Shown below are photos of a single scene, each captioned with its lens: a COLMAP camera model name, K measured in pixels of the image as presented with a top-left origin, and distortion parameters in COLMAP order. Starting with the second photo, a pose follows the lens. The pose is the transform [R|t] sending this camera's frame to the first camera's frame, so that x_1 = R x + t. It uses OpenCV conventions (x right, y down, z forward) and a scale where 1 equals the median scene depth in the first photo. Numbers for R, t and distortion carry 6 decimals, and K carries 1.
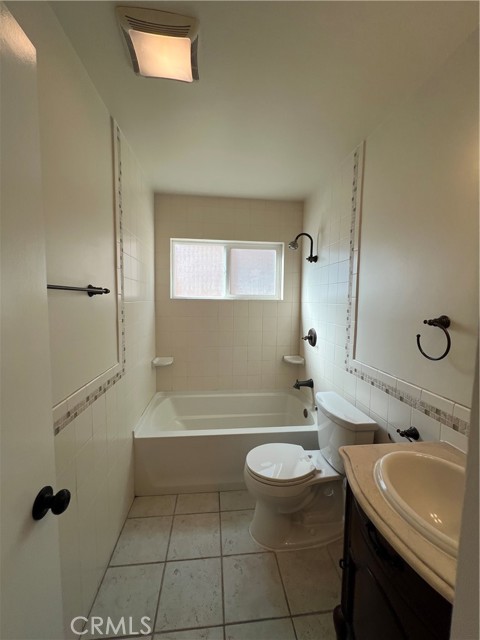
lens RADIAL K [[254.4, 0, 241.2], [0, 254.4, 319.6], [0, 0, 1]] dist [-0.001210, 0.000534]
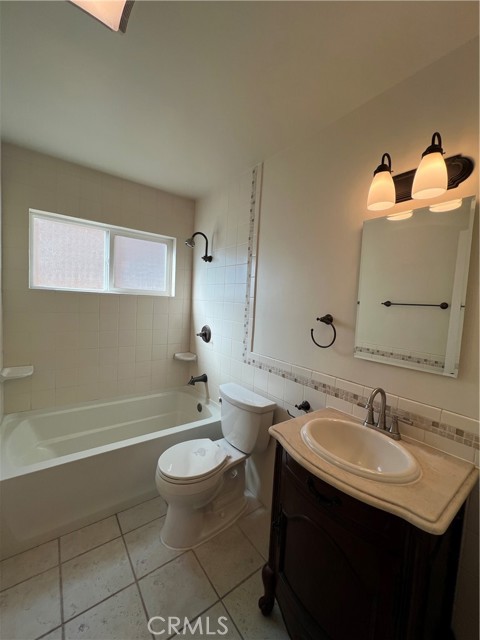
lens RADIAL K [[254.4, 0, 240.9], [0, 254.4, 319.6], [0, 0, 1]] dist [-0.001210, 0.000534]
pose [[0.862082, -0.003323, 0.506758, -0.173639], [-0.002685, 0.999935, 0.011123, -0.001382], [-0.506761, -0.010950, 0.862017, 0.042065]]
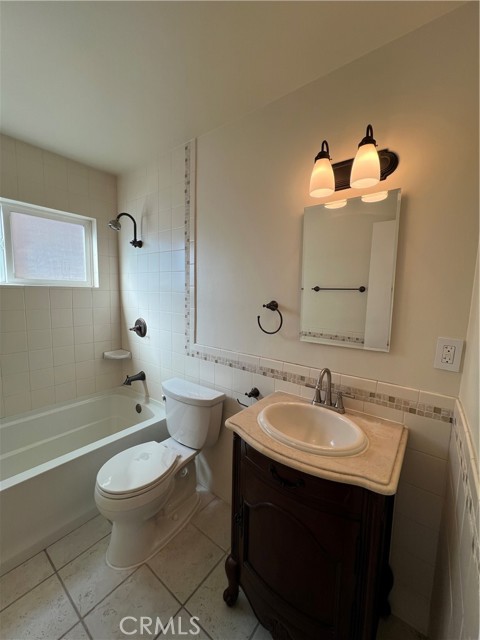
lens RADIAL K [[254.4, 0, 240.6], [0, 254.4, 319.6], [0, 0, 1]] dist [-0.001210, 0.000534]
pose [[0.698019, -0.072731, 0.712376, -0.183221], [0.042300, 0.997279, 0.060371, -0.003132], [-0.714828, -0.012007, 0.699197, 0.102483]]
